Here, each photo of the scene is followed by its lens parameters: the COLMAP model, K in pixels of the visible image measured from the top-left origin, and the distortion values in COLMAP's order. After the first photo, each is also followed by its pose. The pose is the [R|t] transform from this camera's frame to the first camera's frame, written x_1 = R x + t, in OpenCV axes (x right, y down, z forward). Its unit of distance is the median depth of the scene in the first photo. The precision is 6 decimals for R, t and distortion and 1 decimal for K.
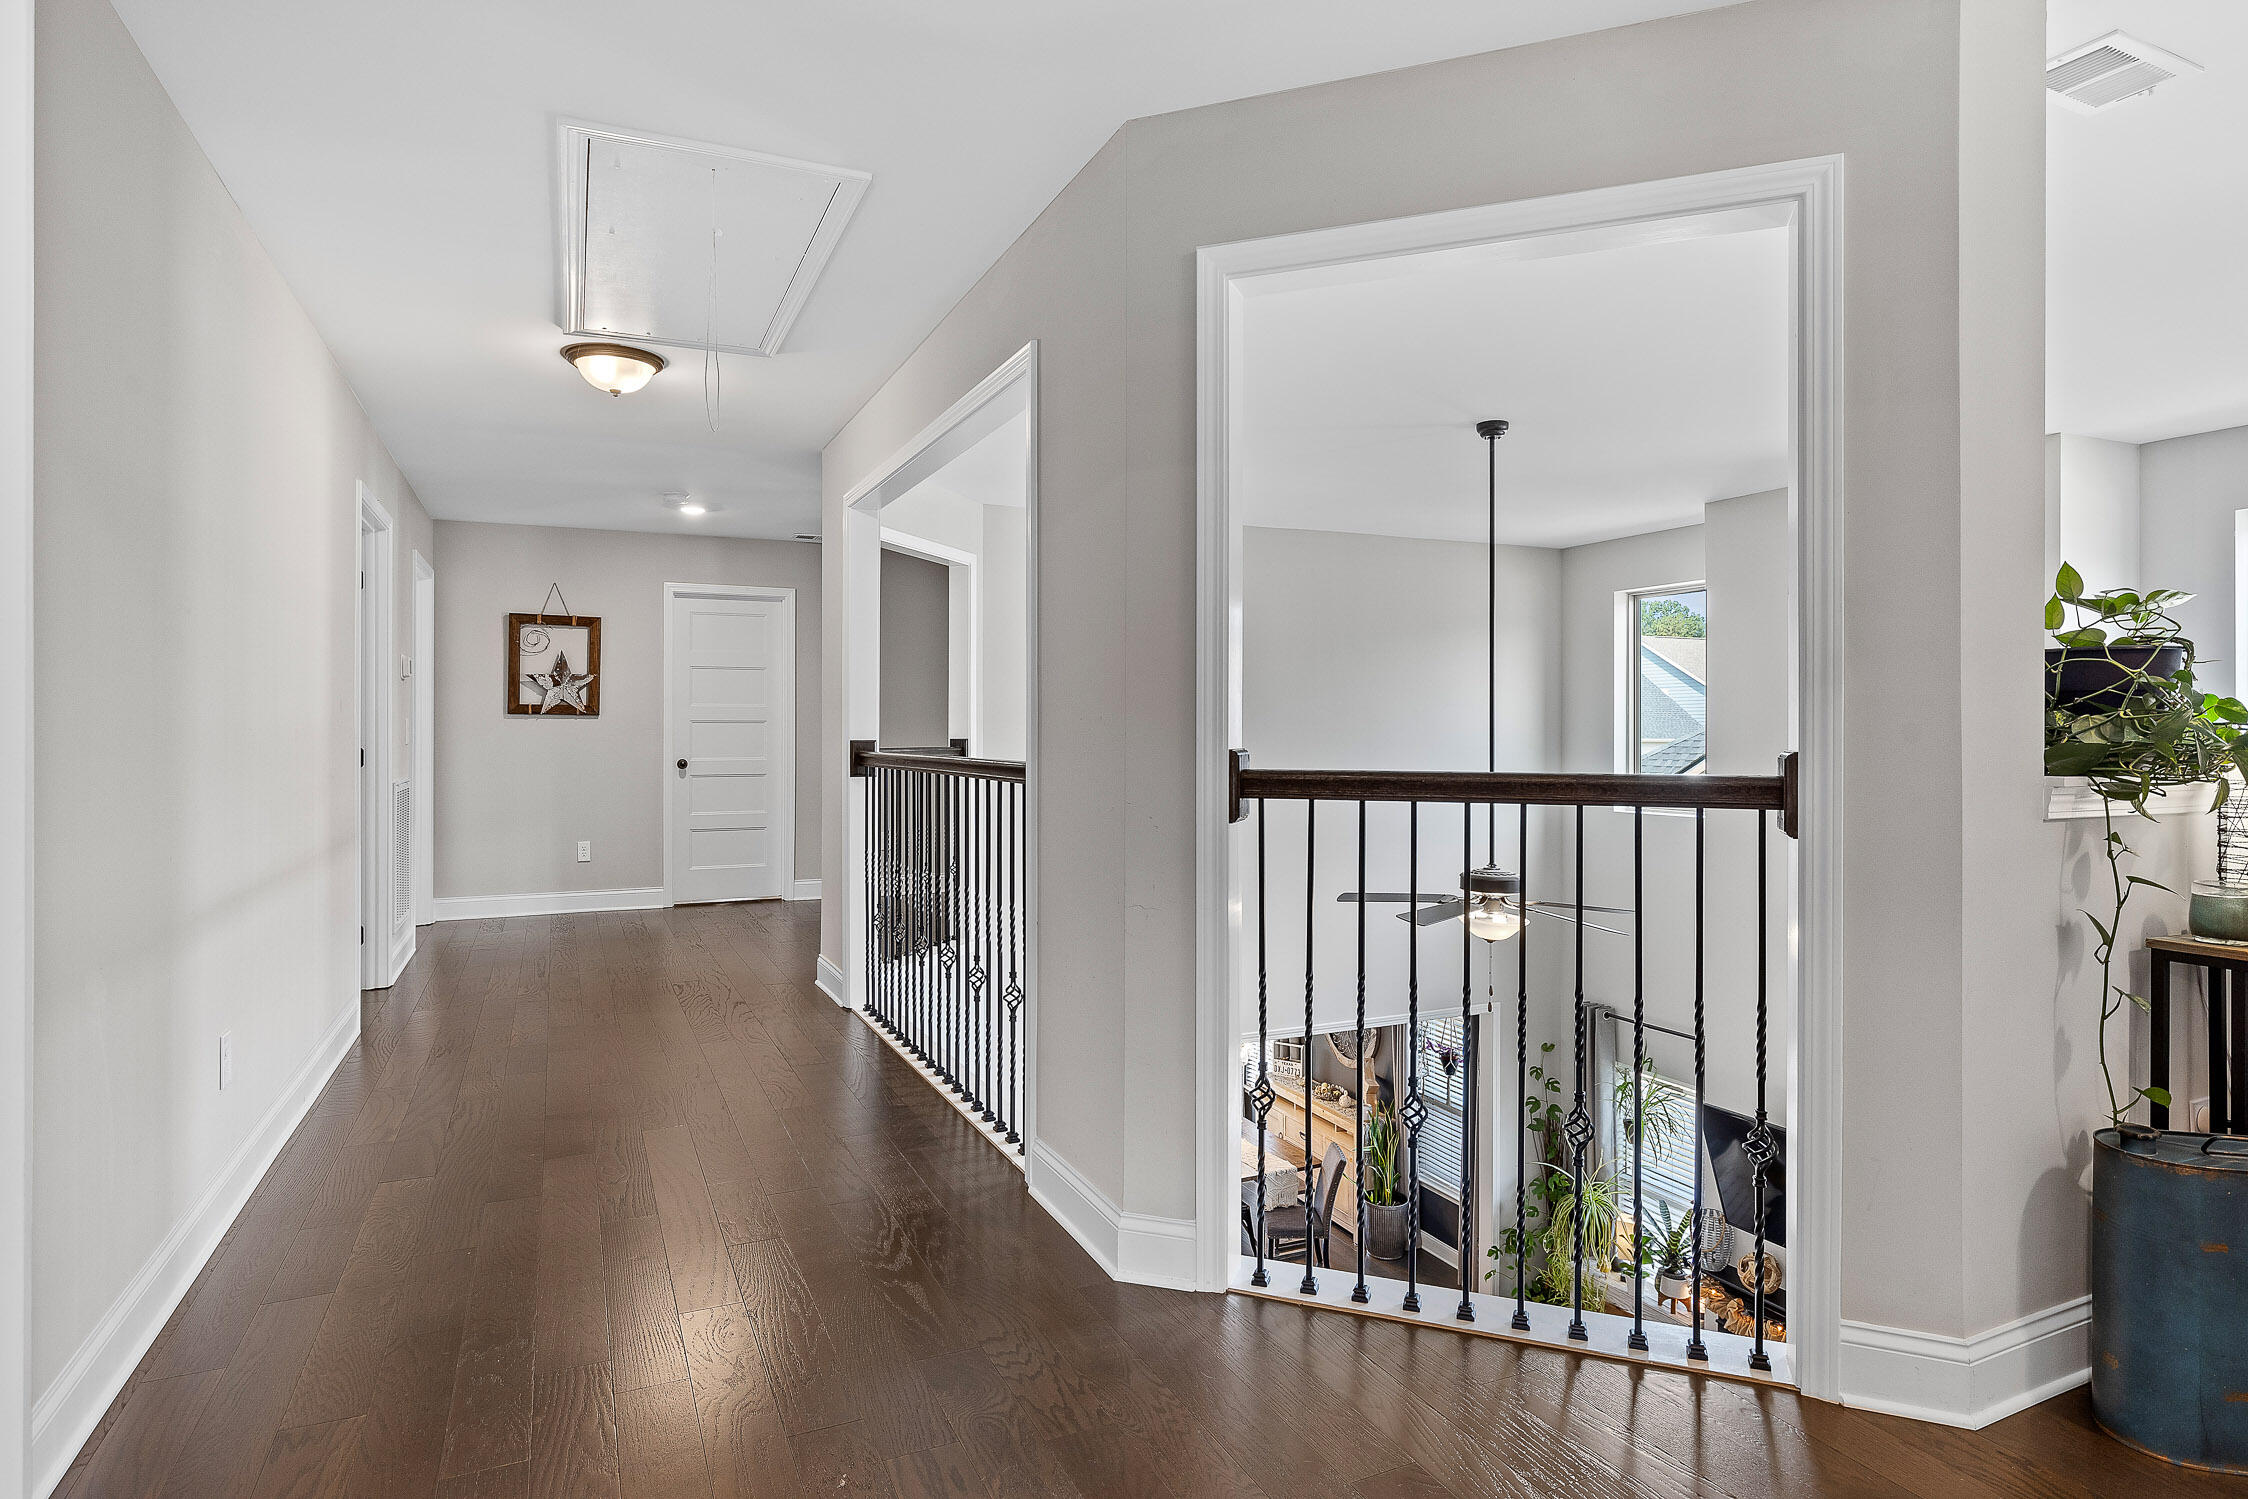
lens RADIAL K [[1250.6, 0, 1132.3], [0, 1250.6, 698.2], [0, 0, 1]] dist [-0.000424, -0.000635]
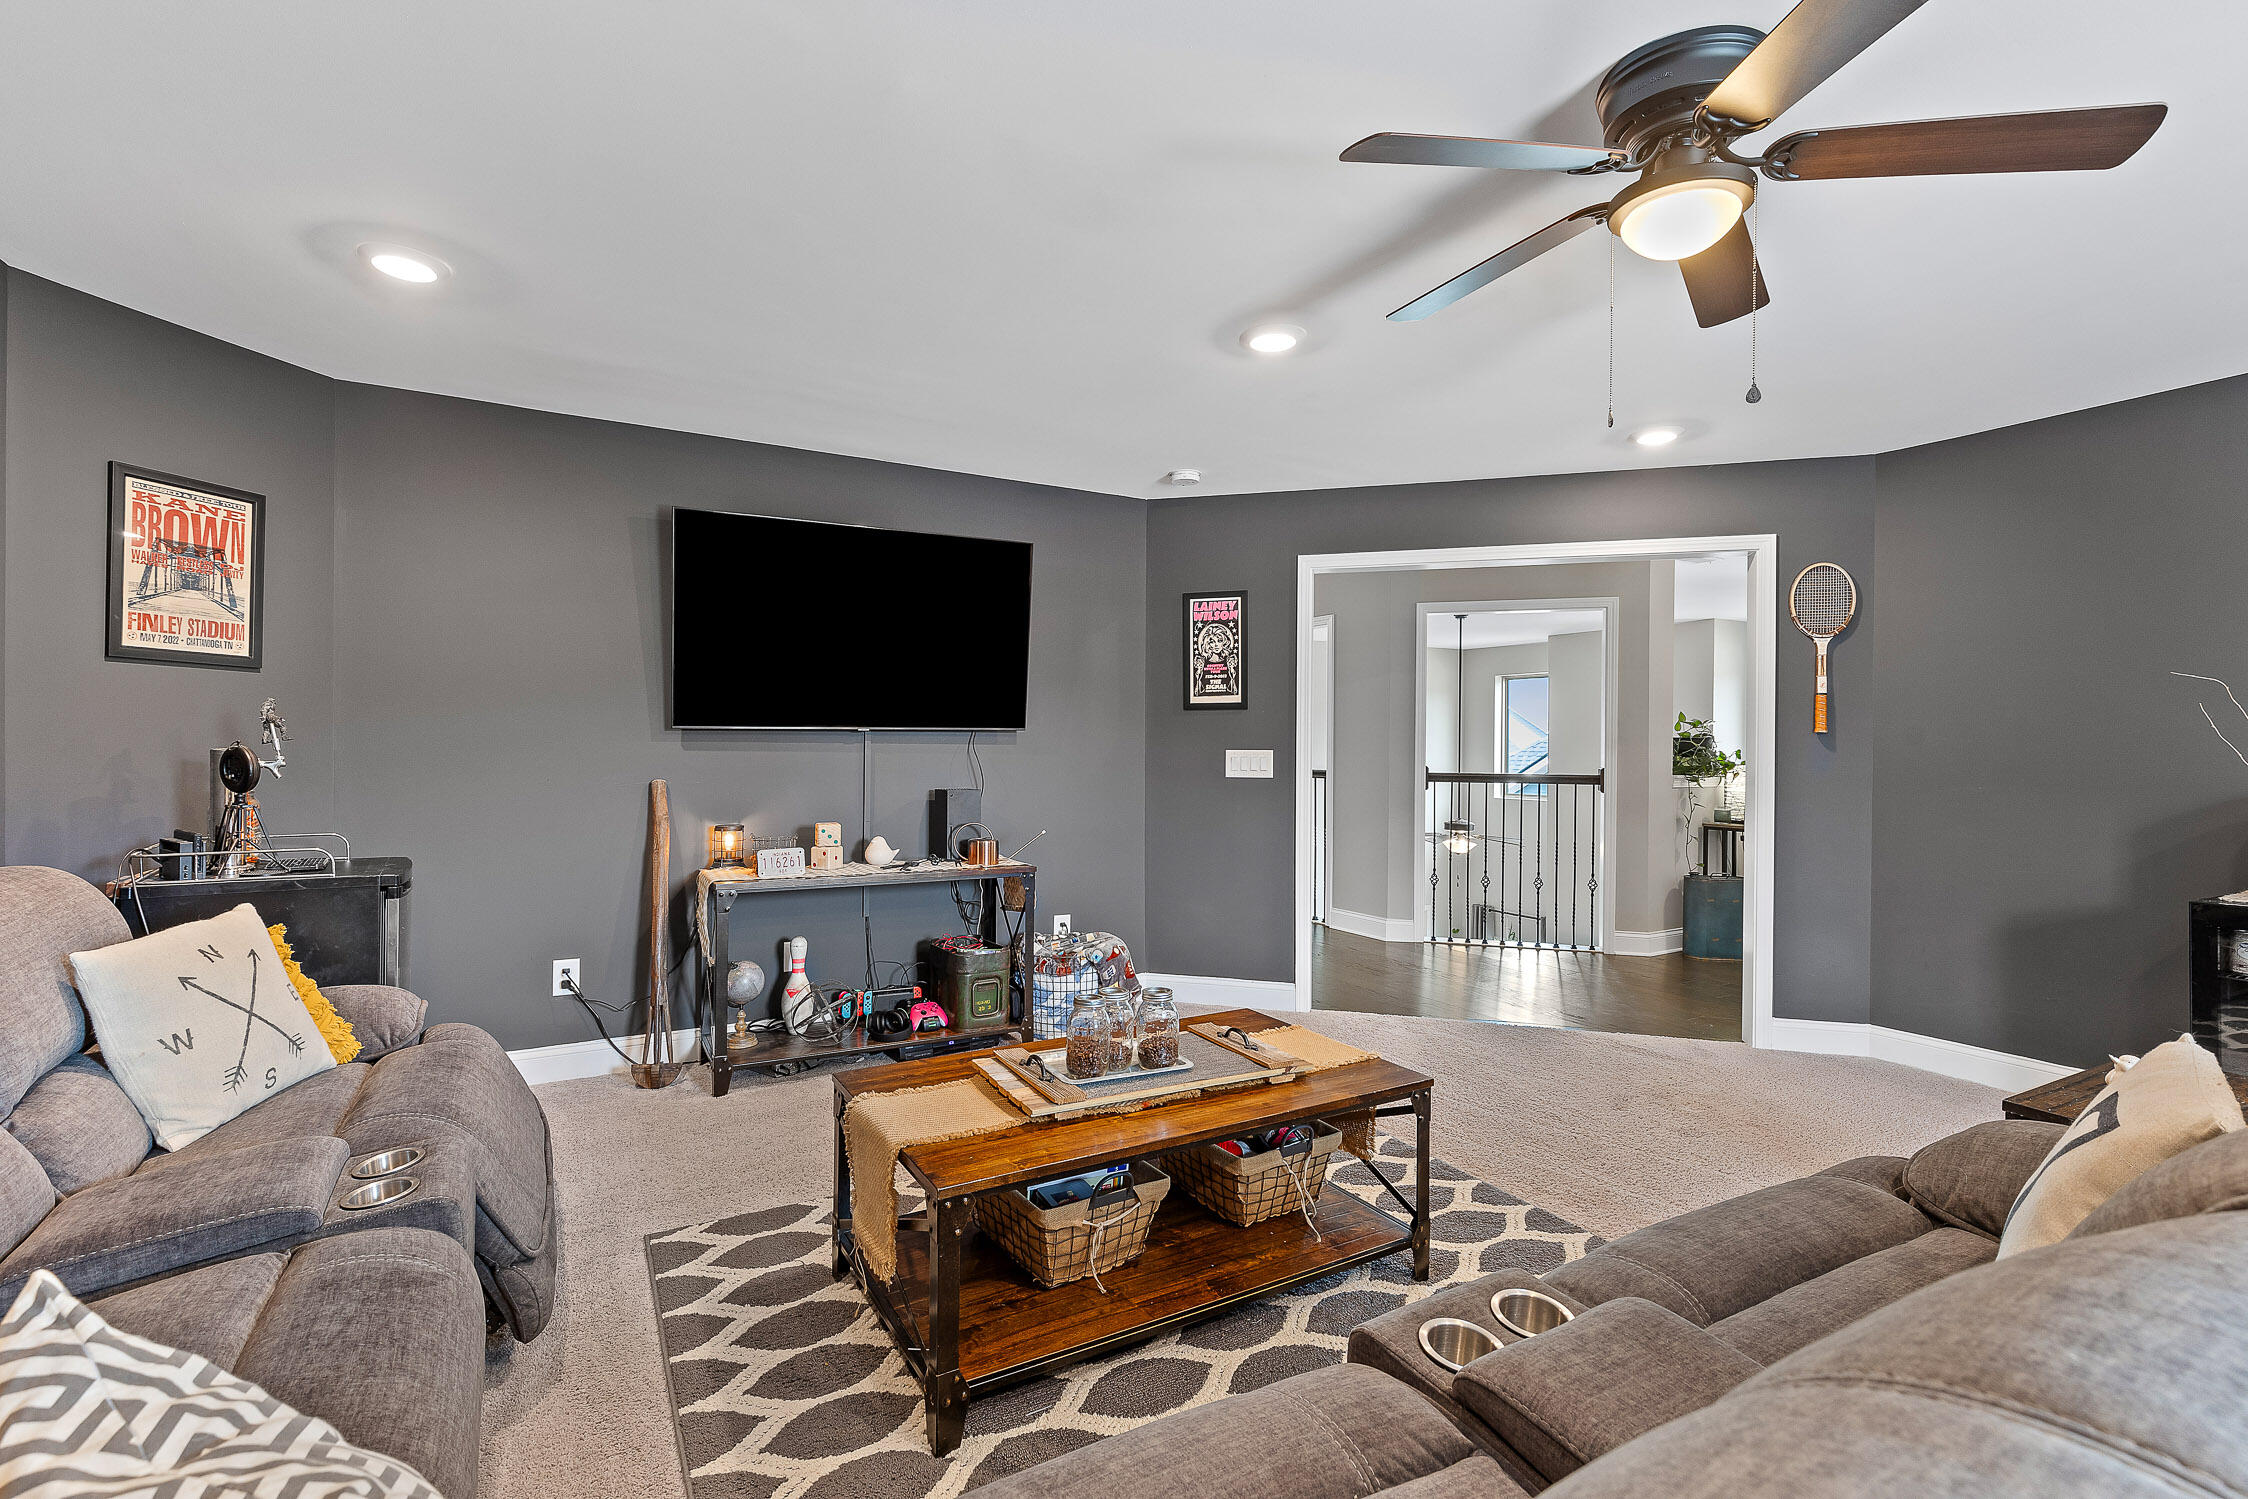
lens RADIAL K [[1039.8, 0, 1125.6], [0, 1039.8, 709.7], [0, 0, 1]] dist [0.005563, 0.000187]
pose [[0.996922, 0.006545, 0.078125, -0.943098], [-0.006217, 0.999971, -0.004435, -0.090202], [-0.078152, 0.003936, 0.996934, -1.645931]]
